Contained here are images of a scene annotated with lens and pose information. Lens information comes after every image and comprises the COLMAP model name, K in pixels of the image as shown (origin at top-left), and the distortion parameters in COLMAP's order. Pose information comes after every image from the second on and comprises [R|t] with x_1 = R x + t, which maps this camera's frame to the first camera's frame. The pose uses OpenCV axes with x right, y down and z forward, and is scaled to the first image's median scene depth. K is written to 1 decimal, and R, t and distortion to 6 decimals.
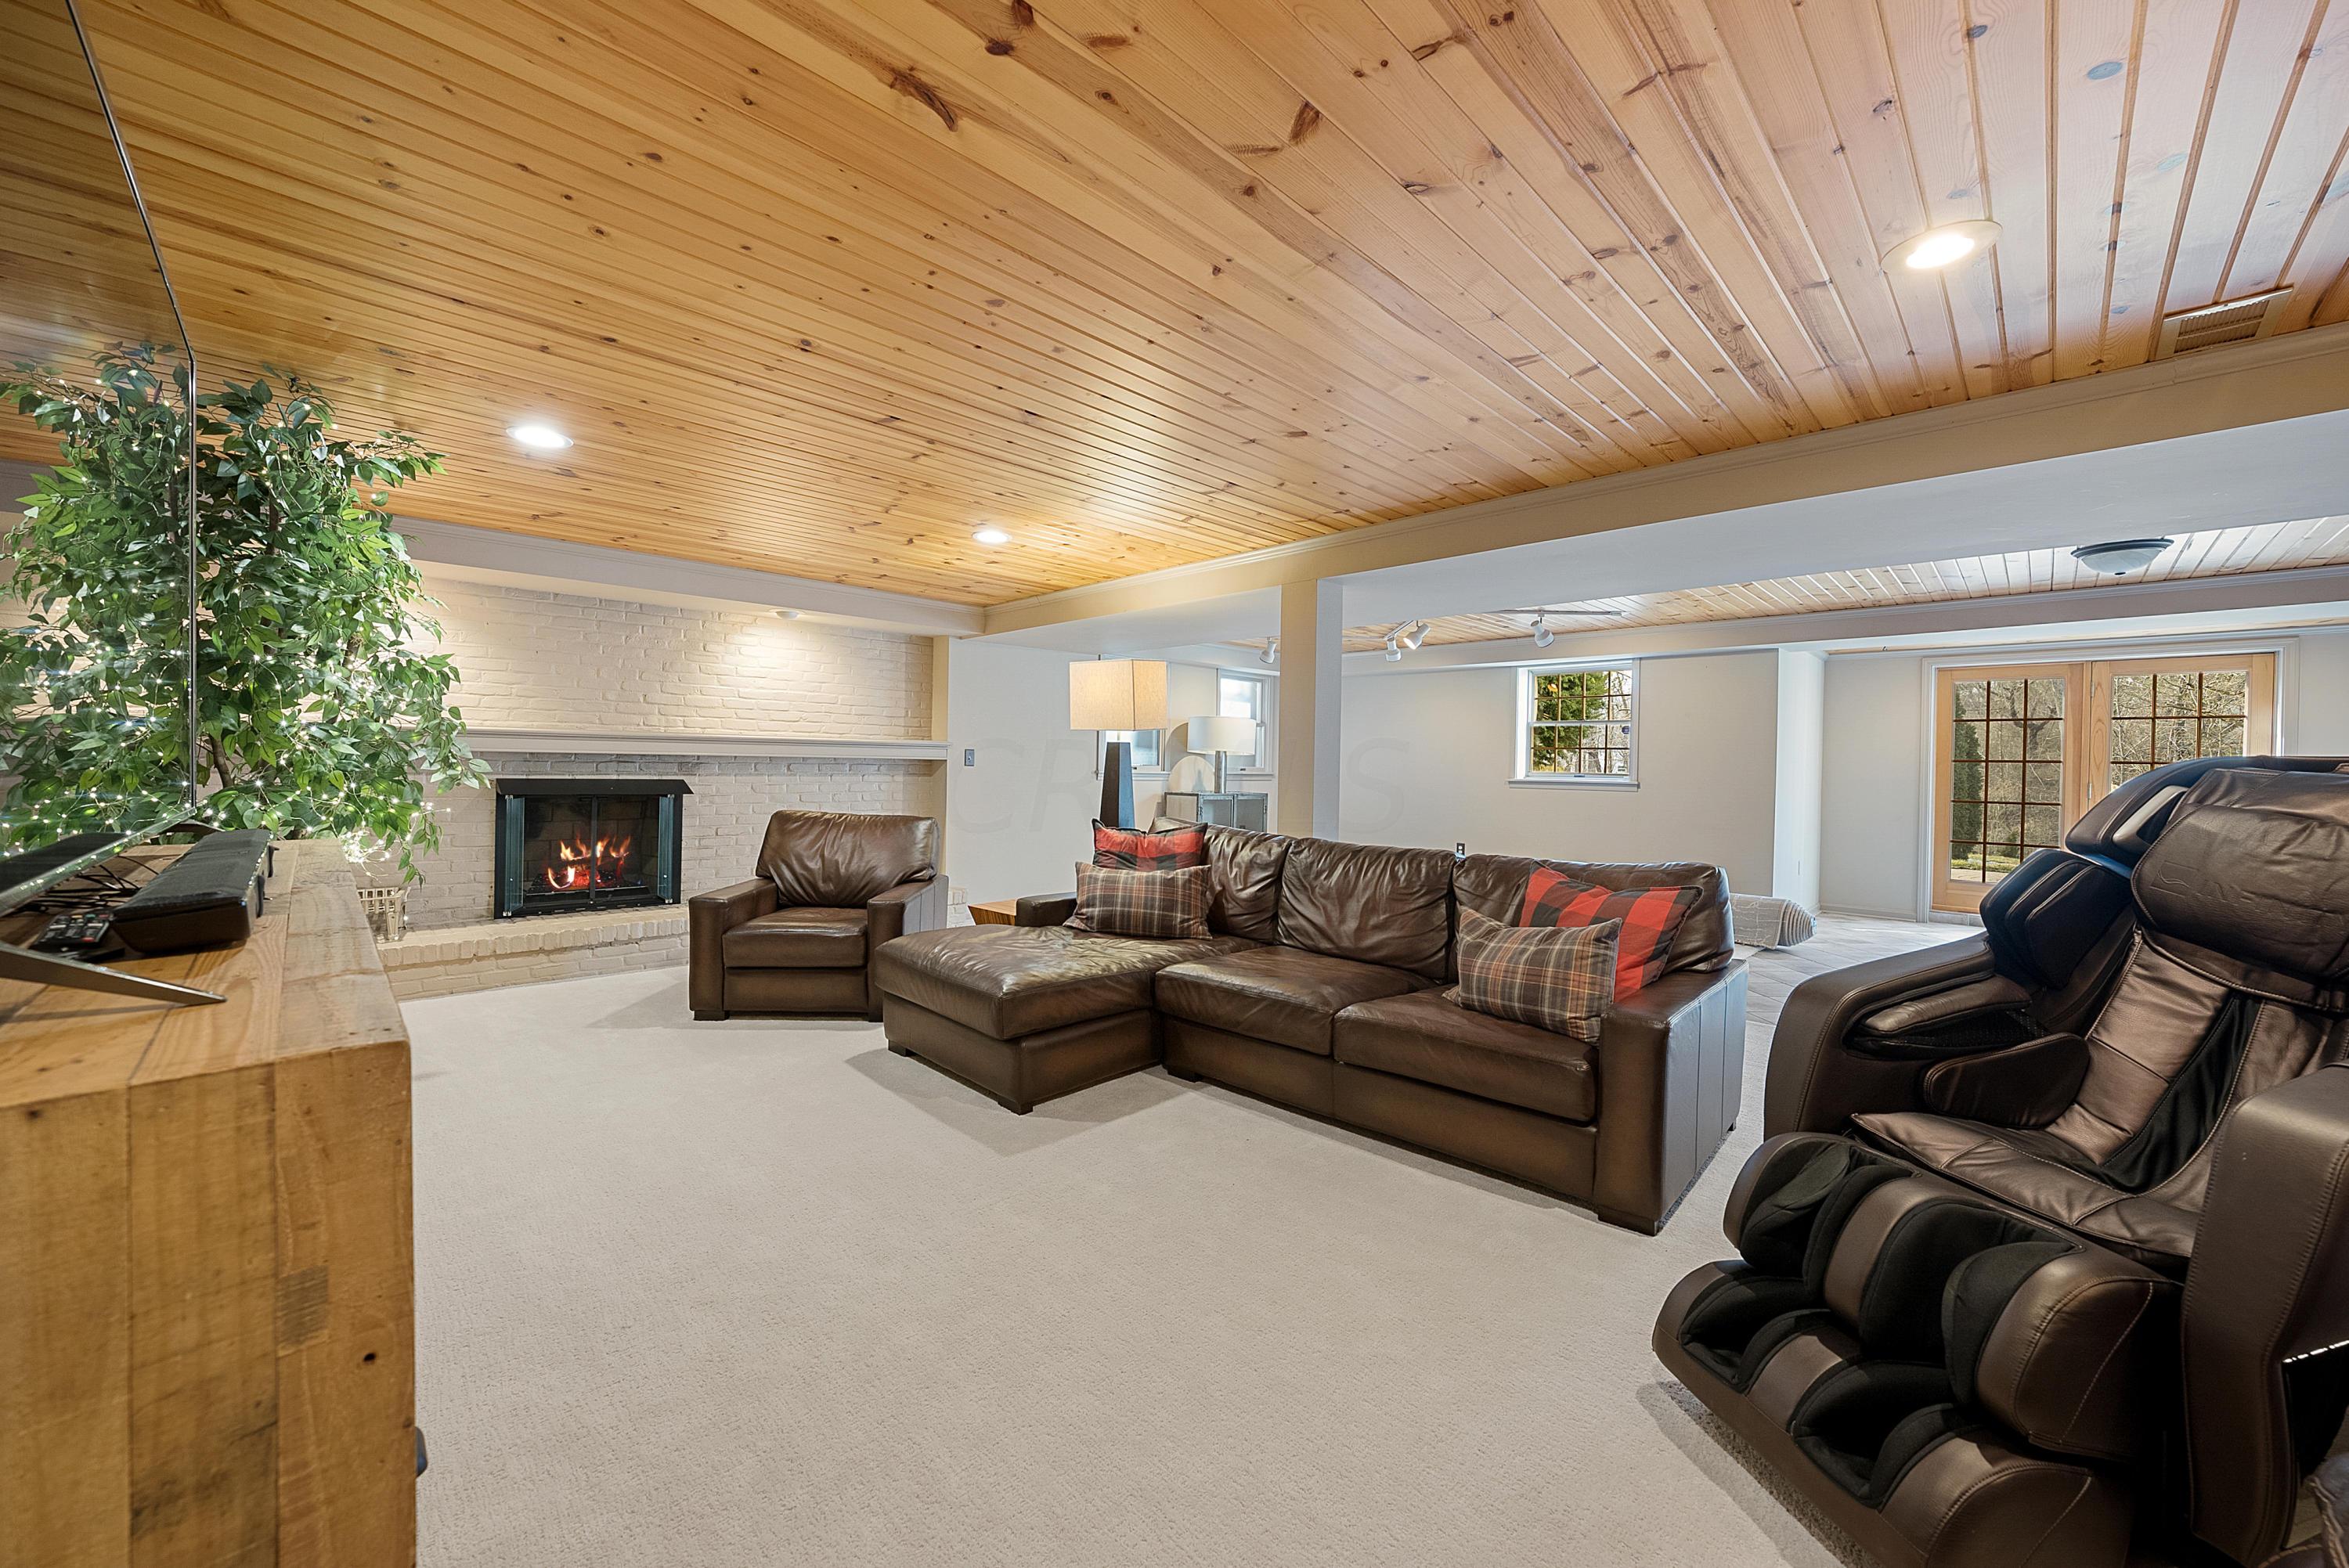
lens RADIAL K [[869.4, 0, 1174.5], [0, 869.4, 784.0], [0, 0, 1]] dist [-0.000972, 0.000249]
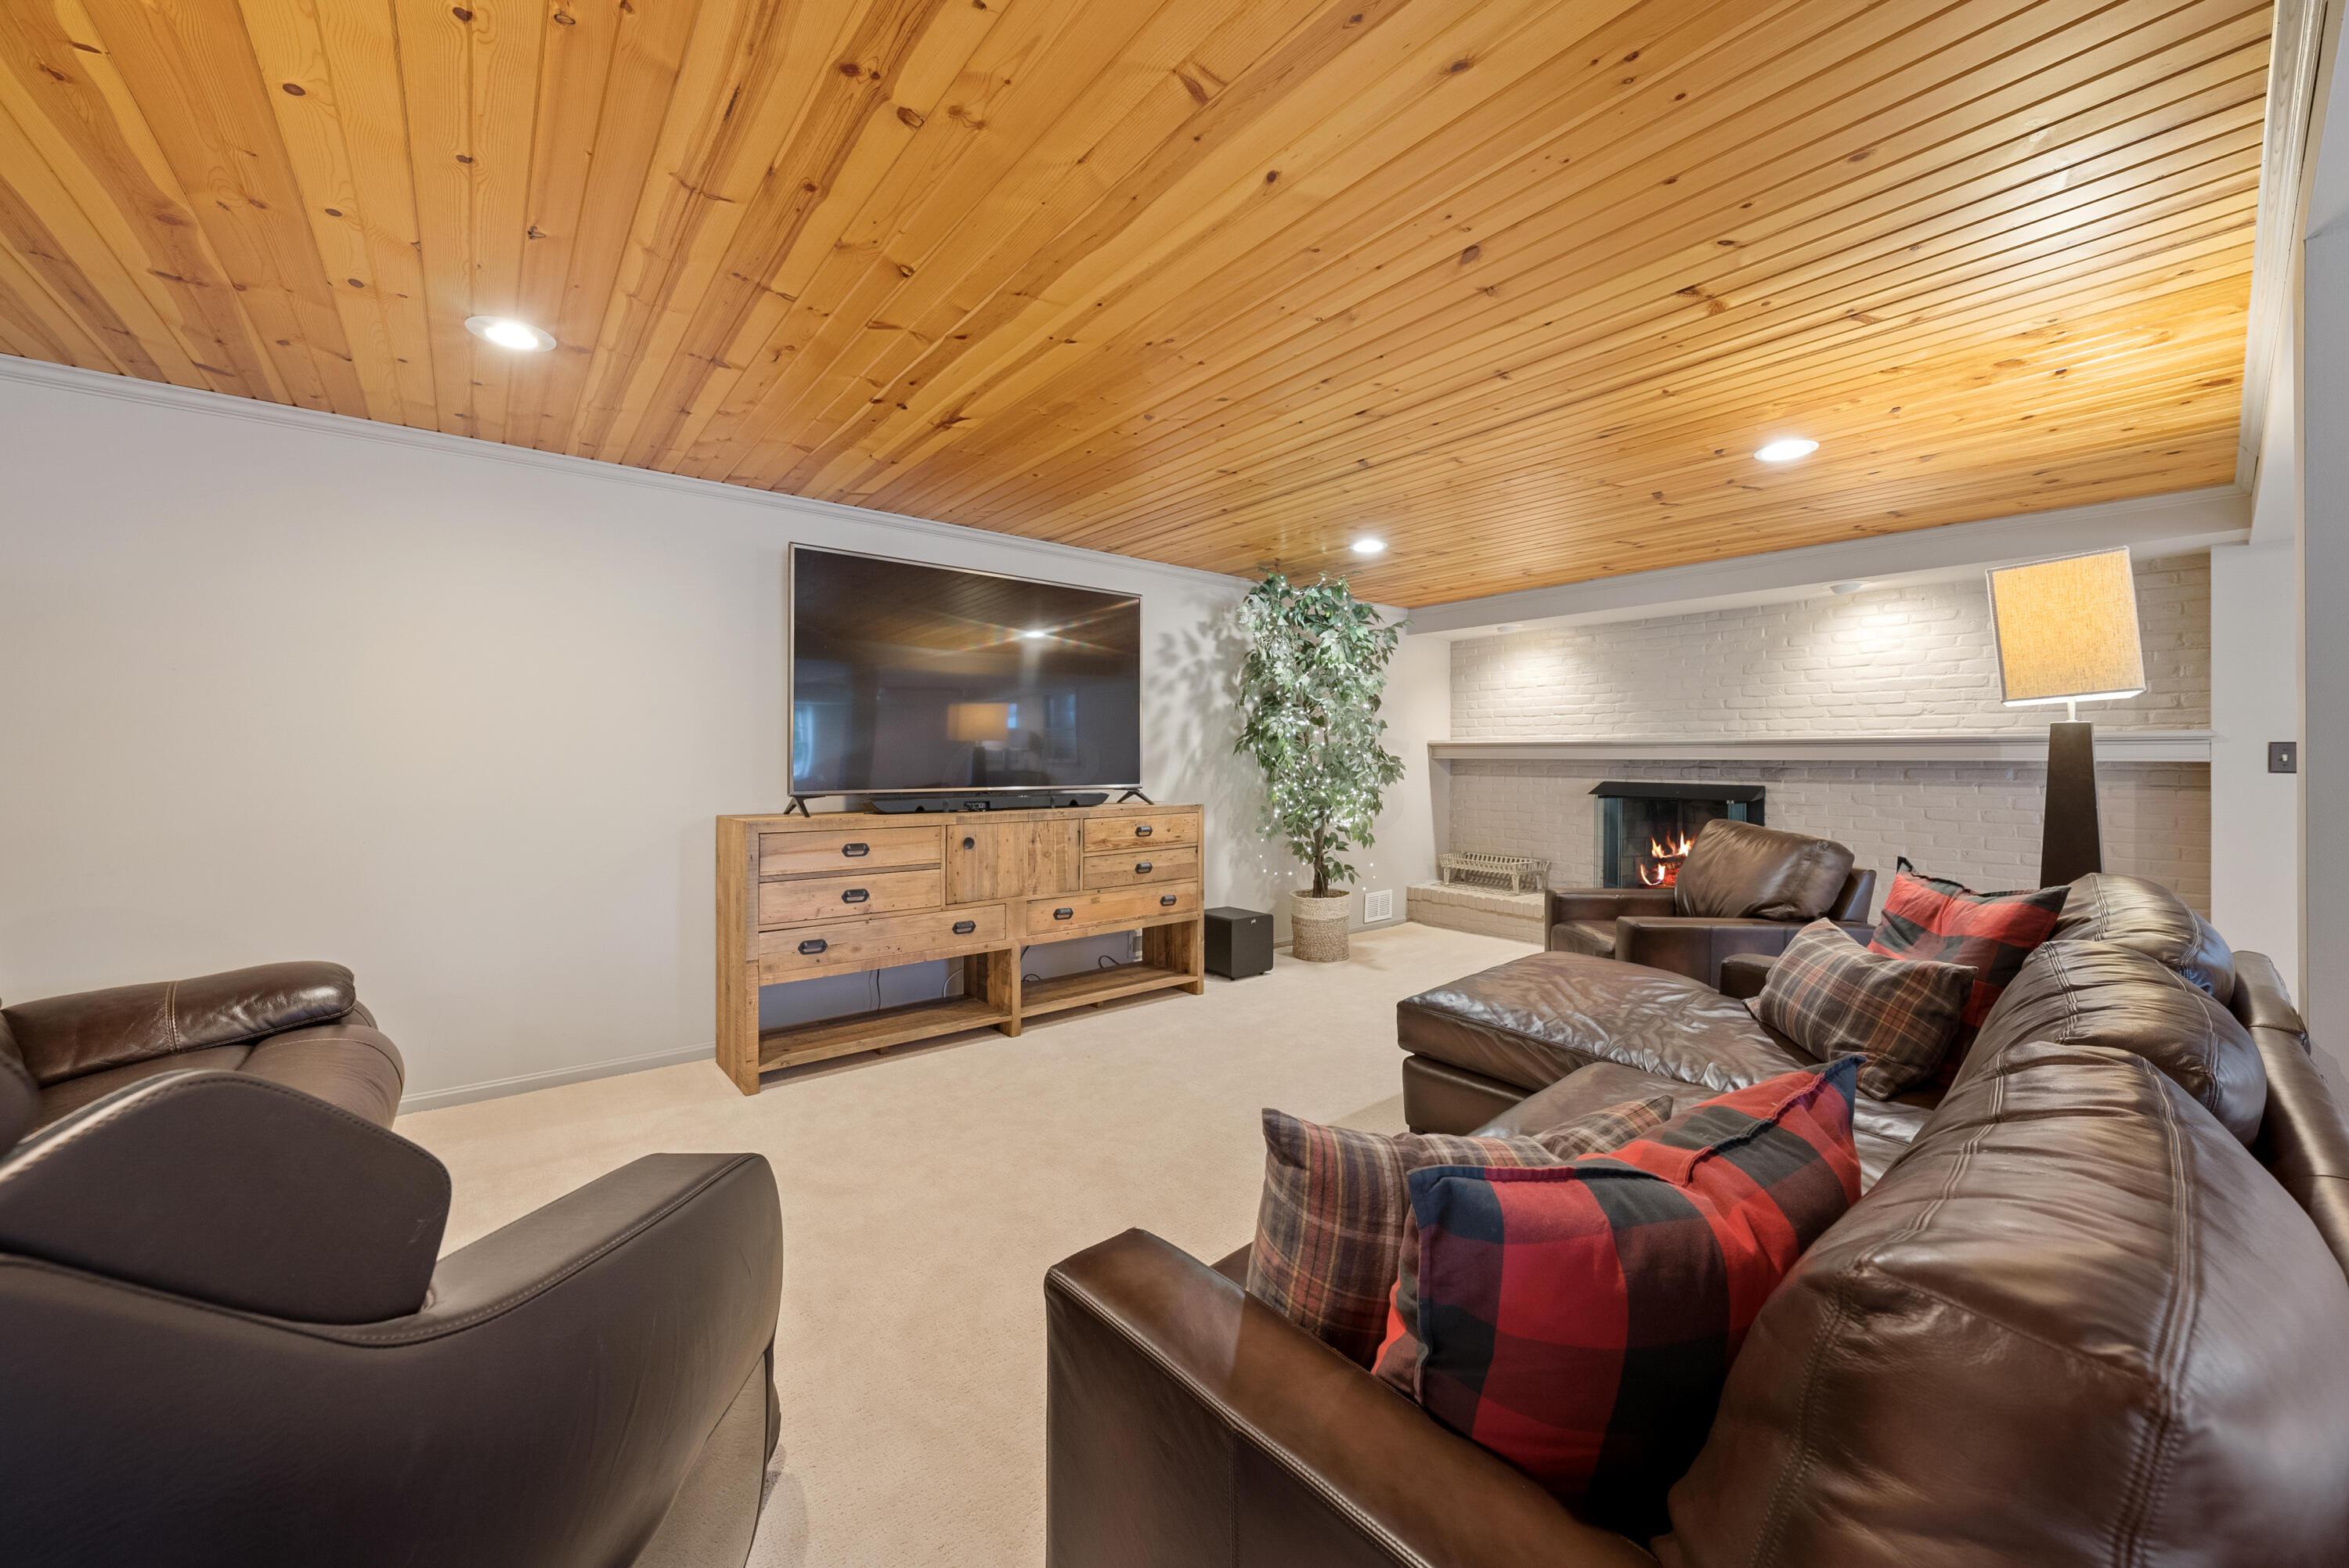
lens RADIAL K [[869.4, 0, 1174.5], [0, 869.4, 784.0], [0, 0, 1]] dist [-0.000972, 0.000249]
pose [[-0.092090, 0.012369, -0.995674, 0.441673], [-0.027772, 0.999502, 0.014986, -0.003991], [0.995363, 0.029032, -0.091700, 0.459890]]
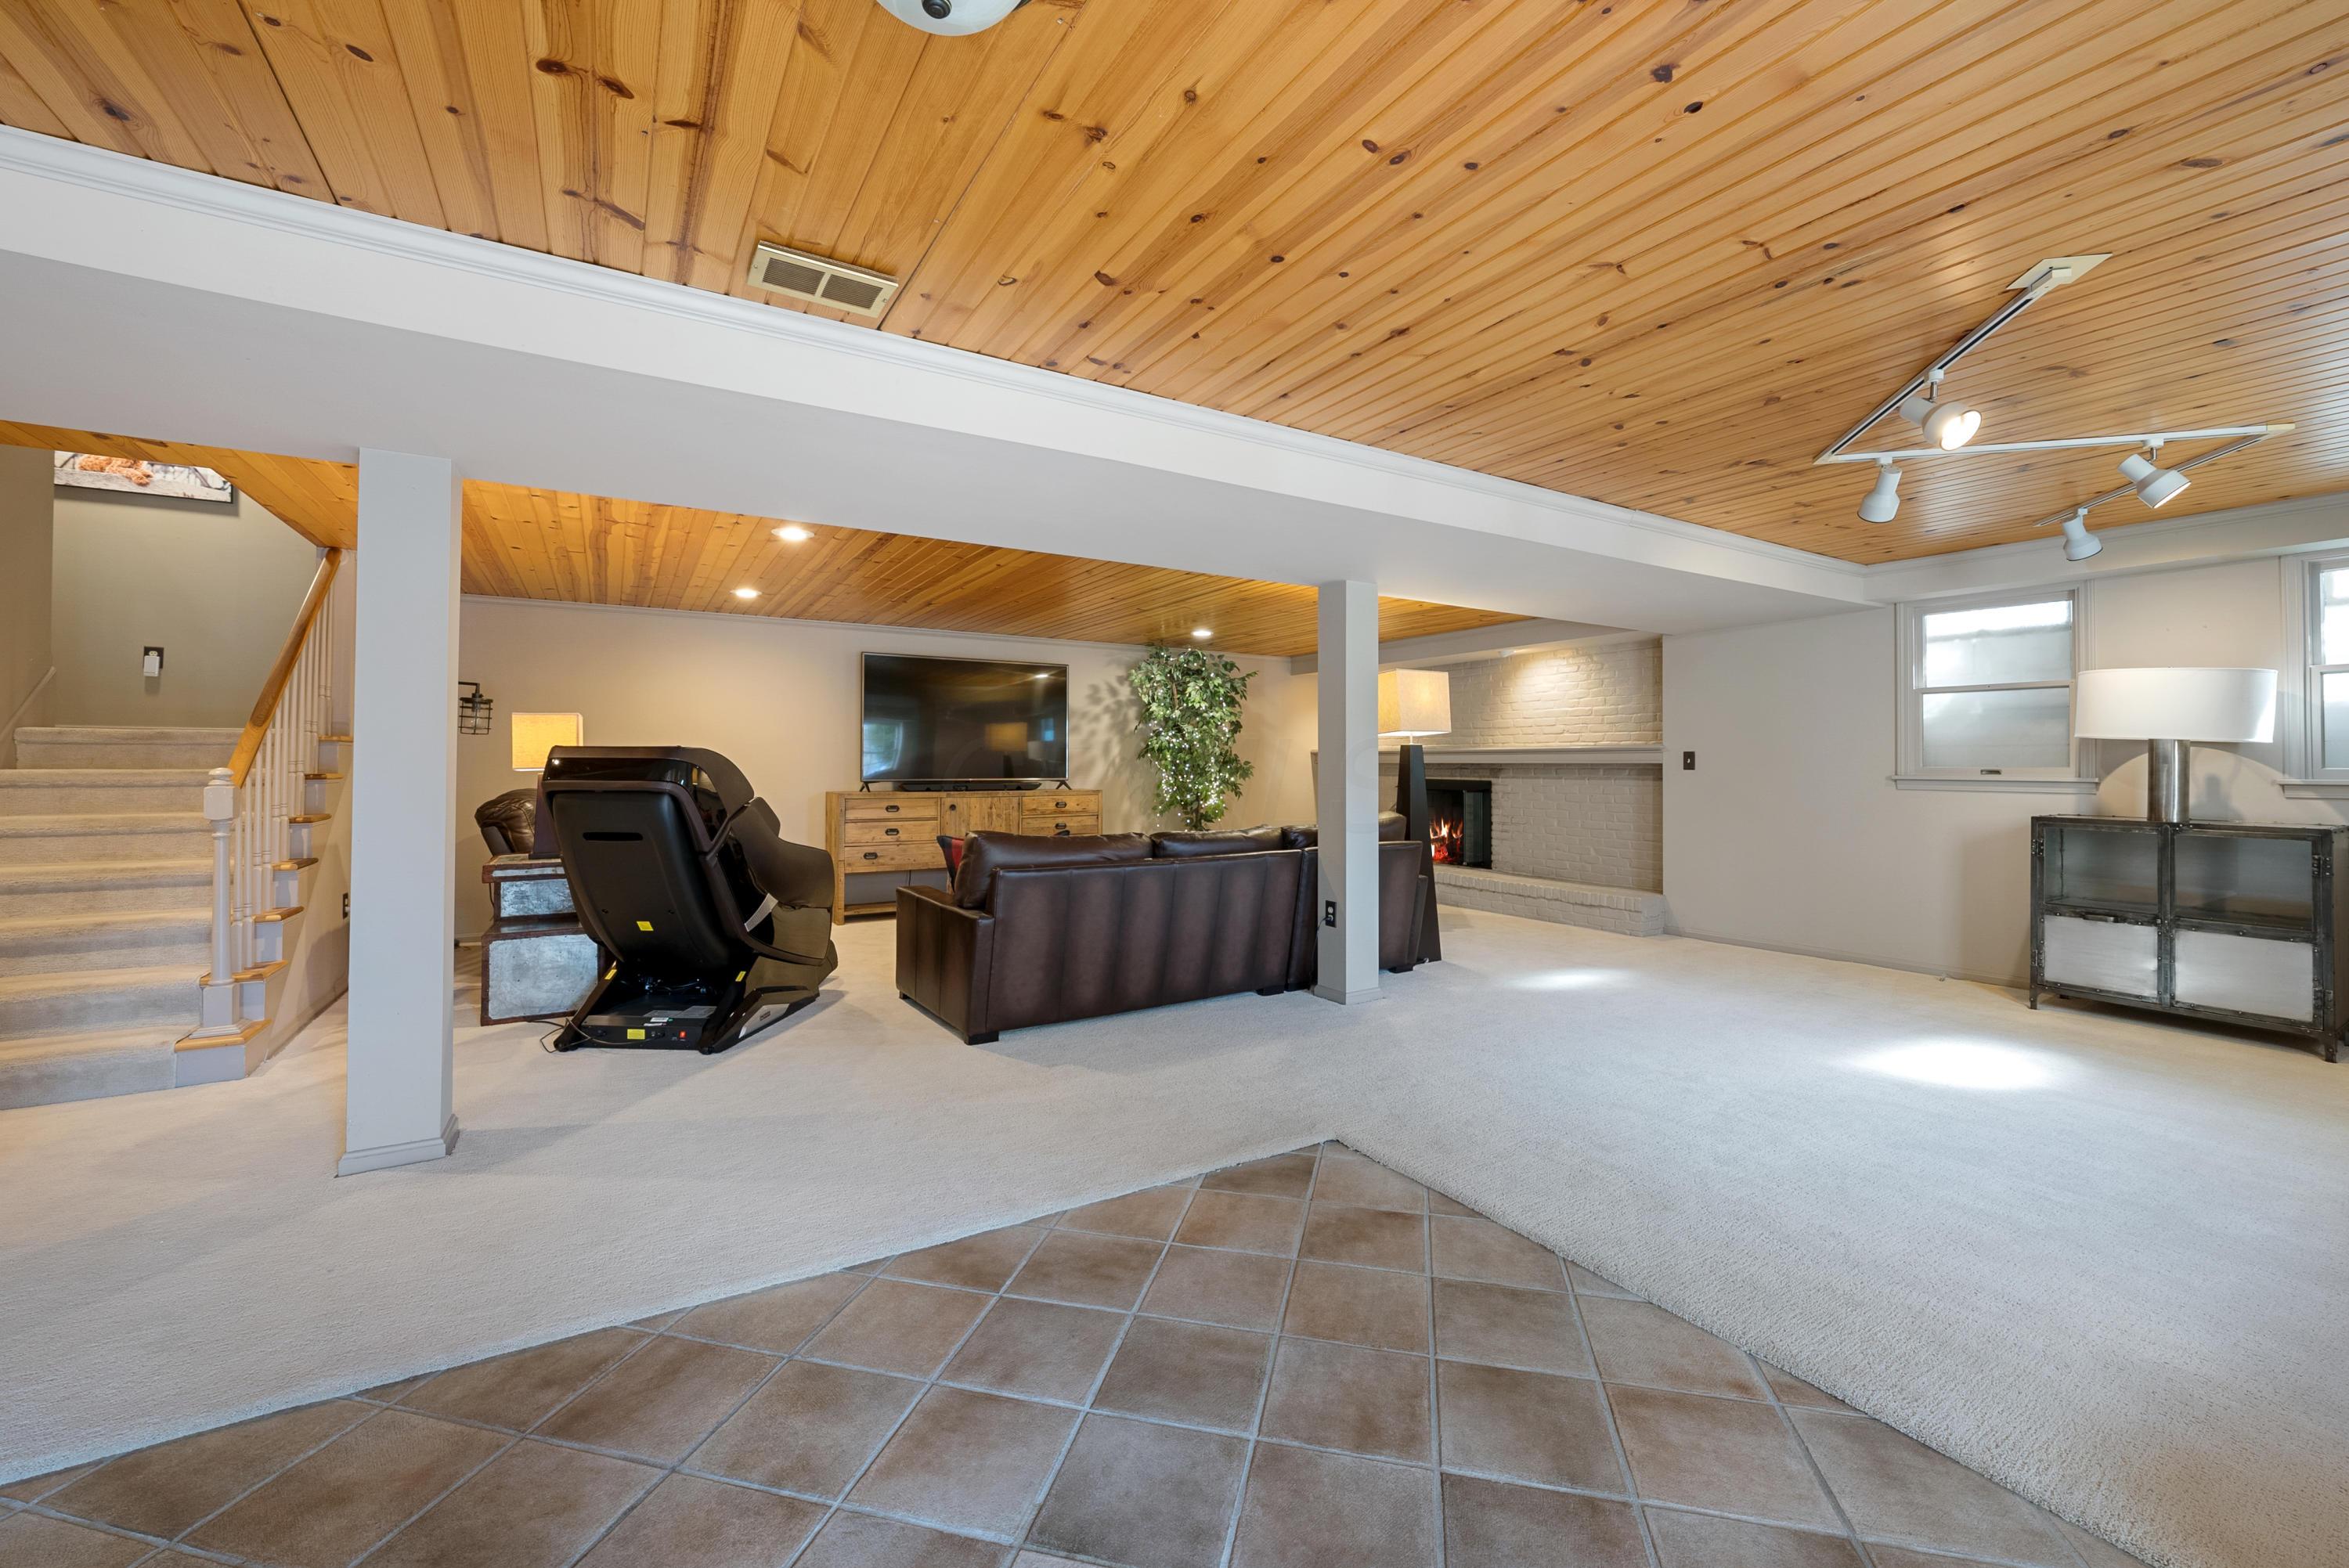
lens RADIAL K [[927.2, 0, 1174.5], [0, 927.2, 784.0], [0, 0, 1]] dist [0.000700, -0.000002]
pose [[-0.228232, 0.003564, -0.973600, 1.027830], [-0.028251, 0.999548, 0.010281, -0.000943], [0.973197, 0.029852, -0.228029, 0.861909]]
